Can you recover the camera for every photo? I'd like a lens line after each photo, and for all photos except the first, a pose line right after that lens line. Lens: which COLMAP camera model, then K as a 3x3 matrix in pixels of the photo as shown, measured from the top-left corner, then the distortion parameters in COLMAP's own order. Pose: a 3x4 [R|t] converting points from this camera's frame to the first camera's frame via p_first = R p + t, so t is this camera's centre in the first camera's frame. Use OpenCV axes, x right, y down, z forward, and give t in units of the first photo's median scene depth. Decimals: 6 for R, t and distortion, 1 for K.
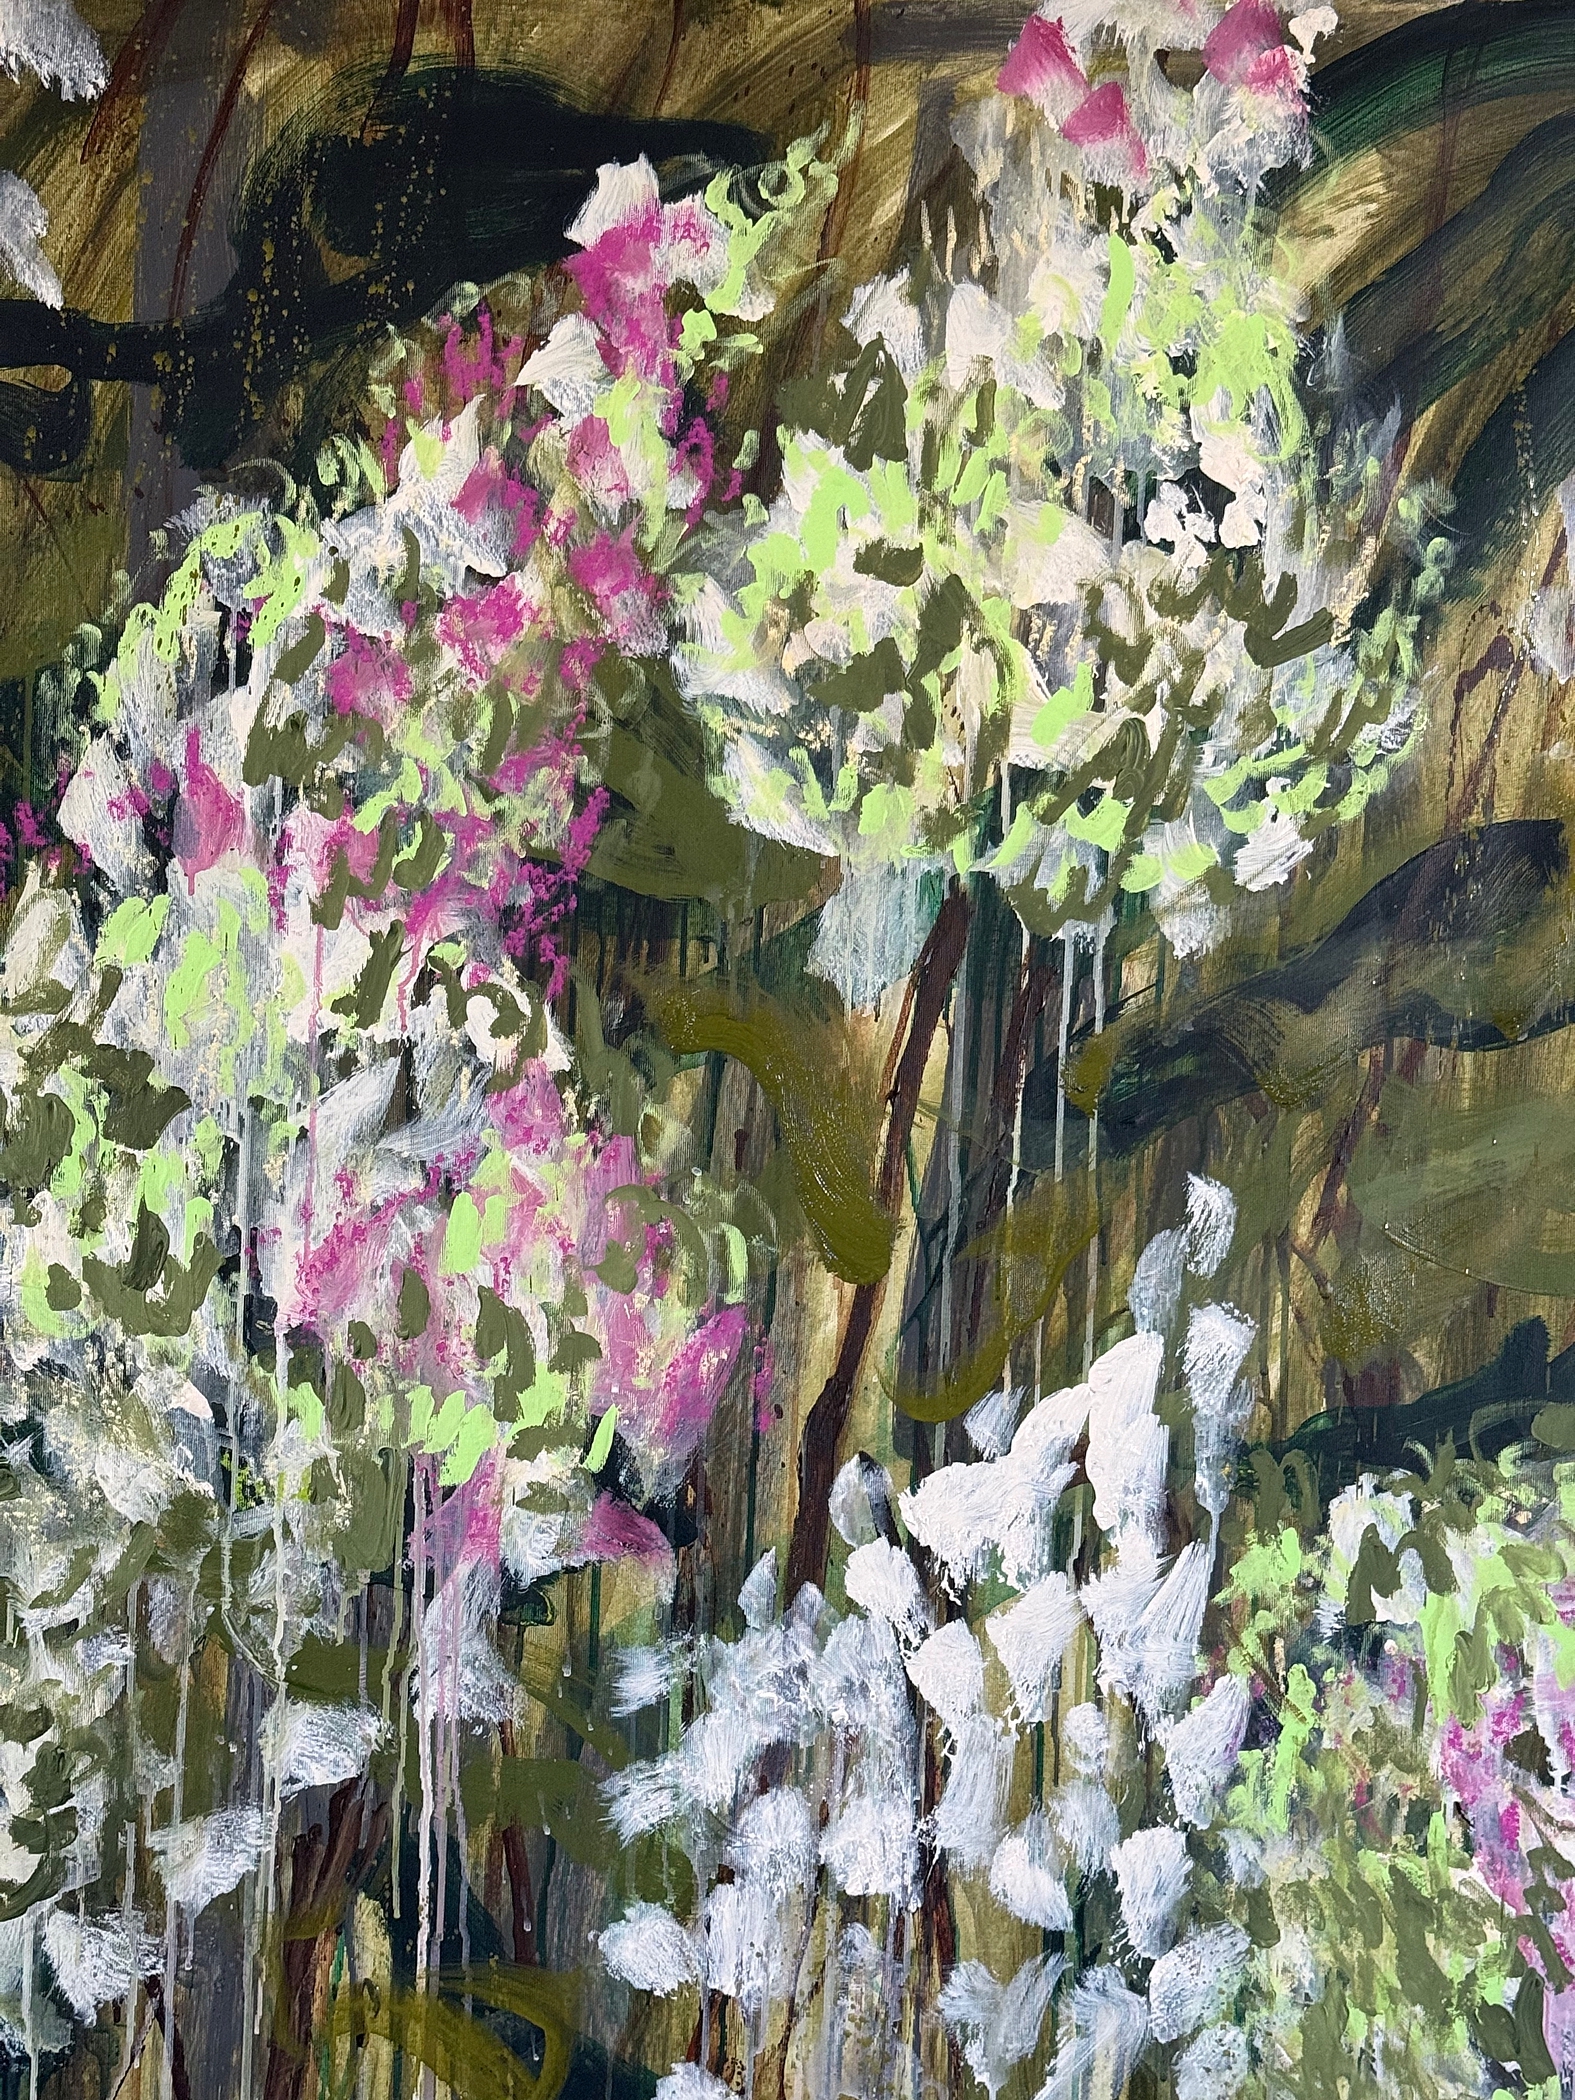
lens RADIAL K [[2943.2, 0, 789.4], [0, 2943.2, 1039.6], [0, 0, 1]] dist [0.164932, -0.419676]
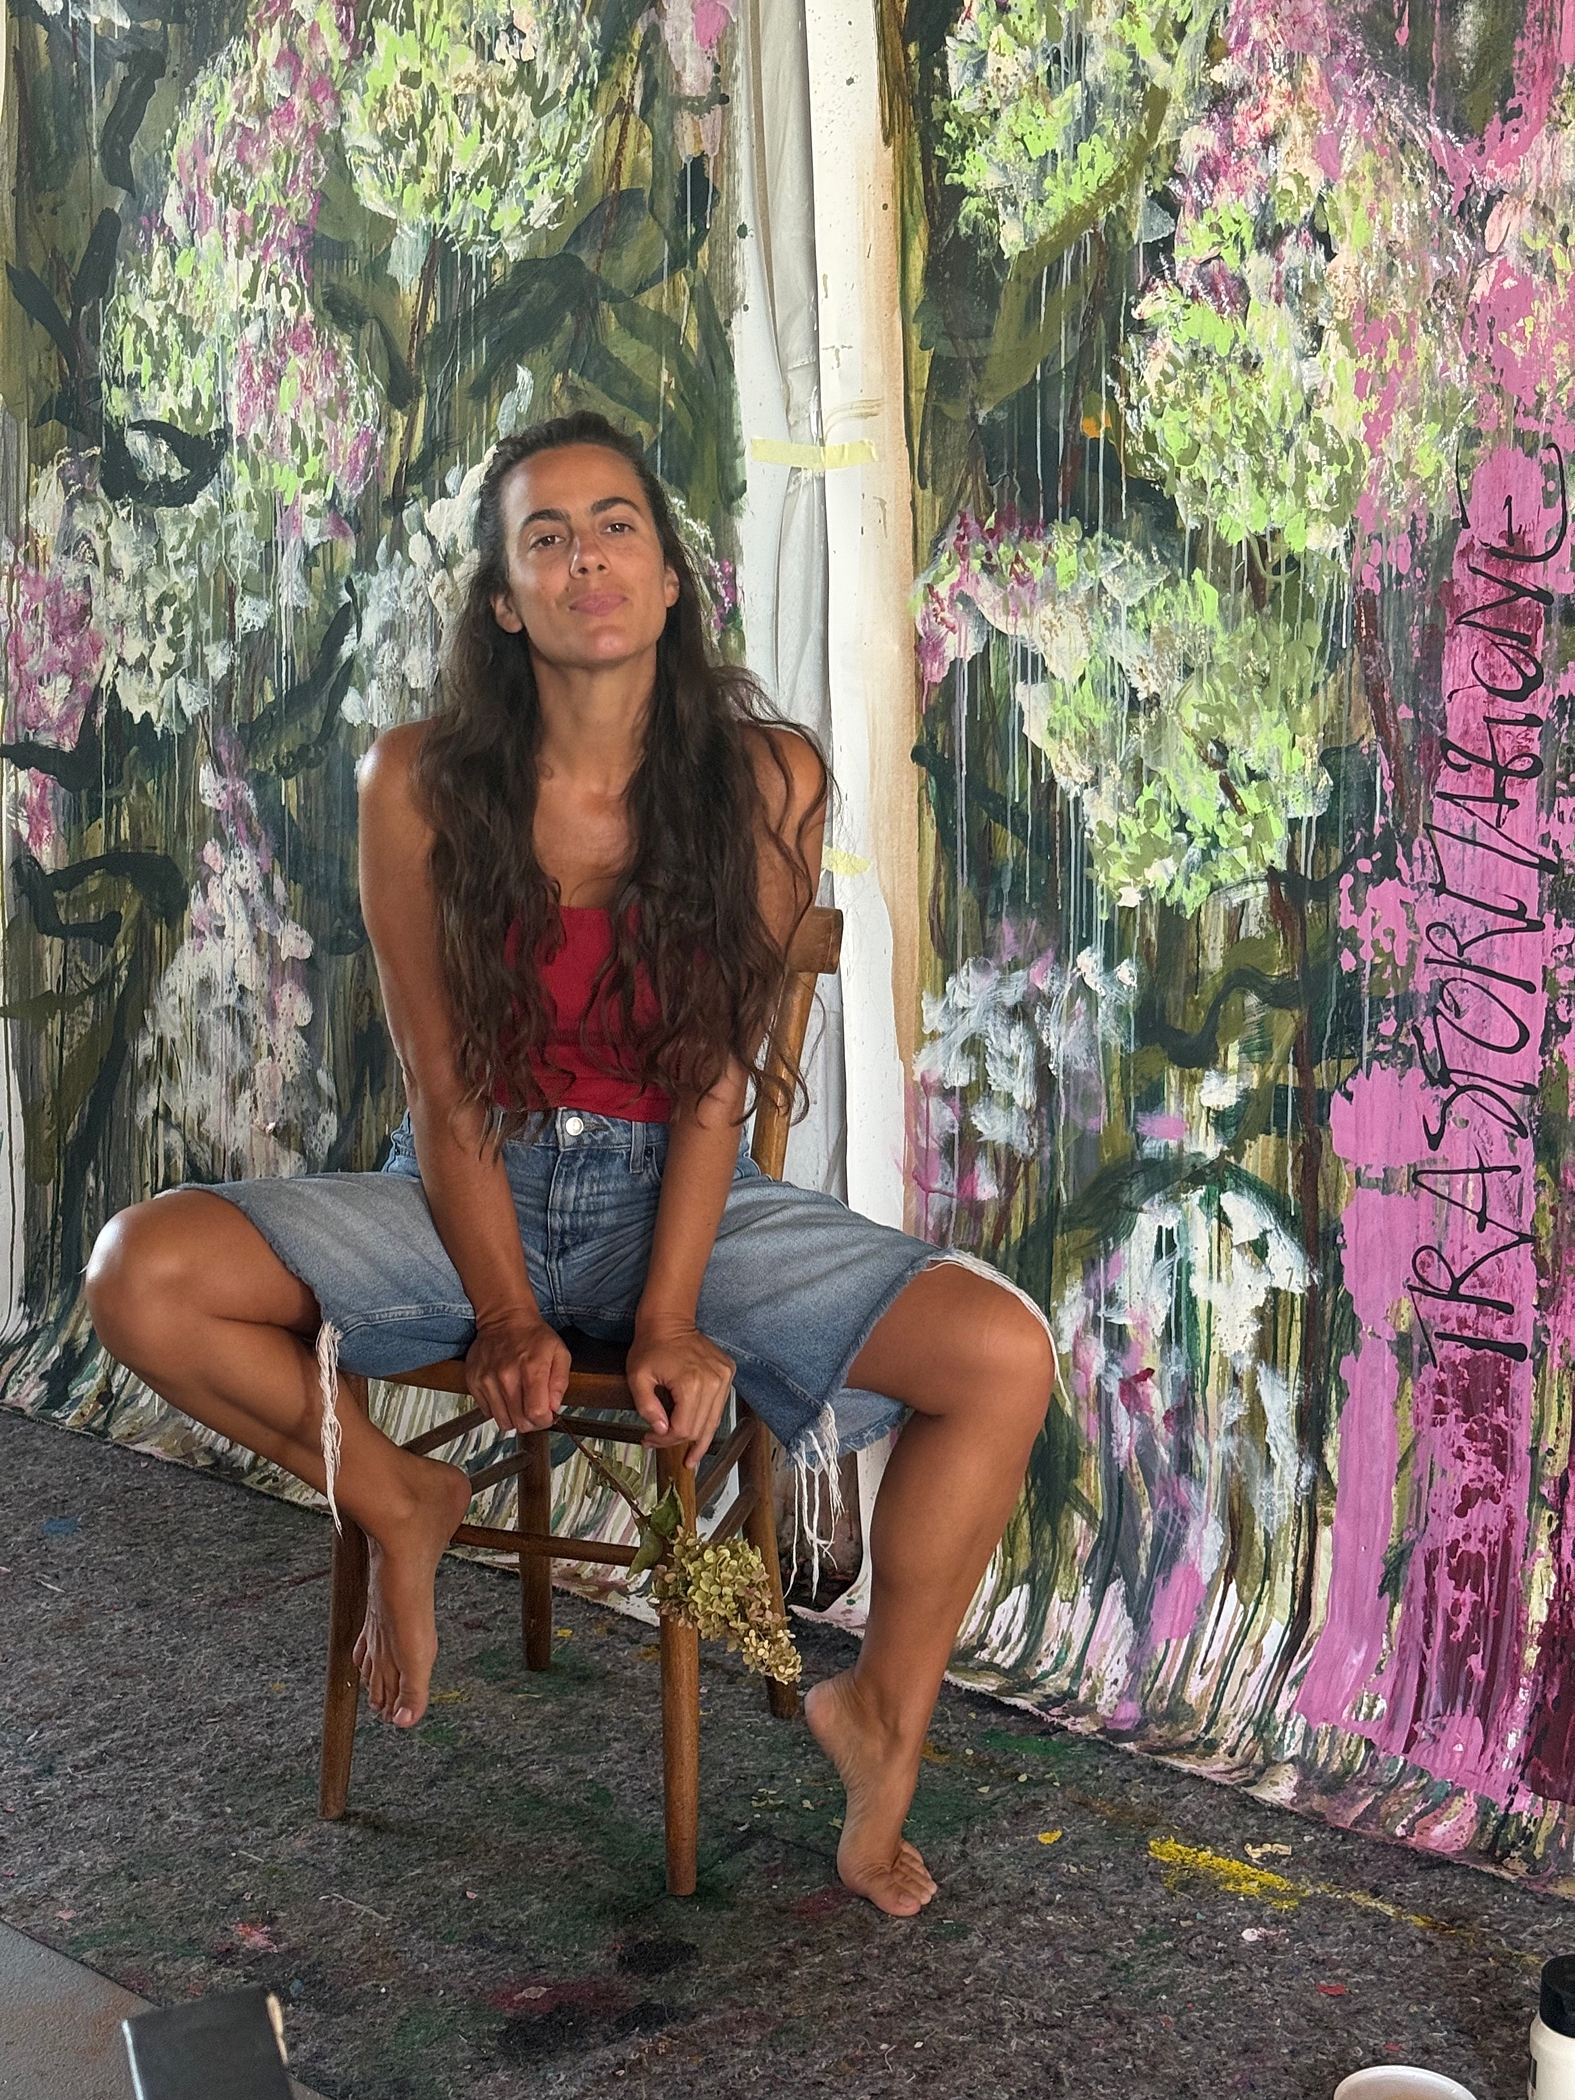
lens RADIAL K [[2943.2, 0, 789.4], [0, 2943.2, 1039.6], [0, 0, 1]] dist [0.164932, -0.419676]
pose [[0.796666, 0.118846, -0.592620, 1.664828], [-0.018866, 0.984890, 0.172152, 0.156659], [0.604125, -0.125967, 0.786870, -0.673826]]
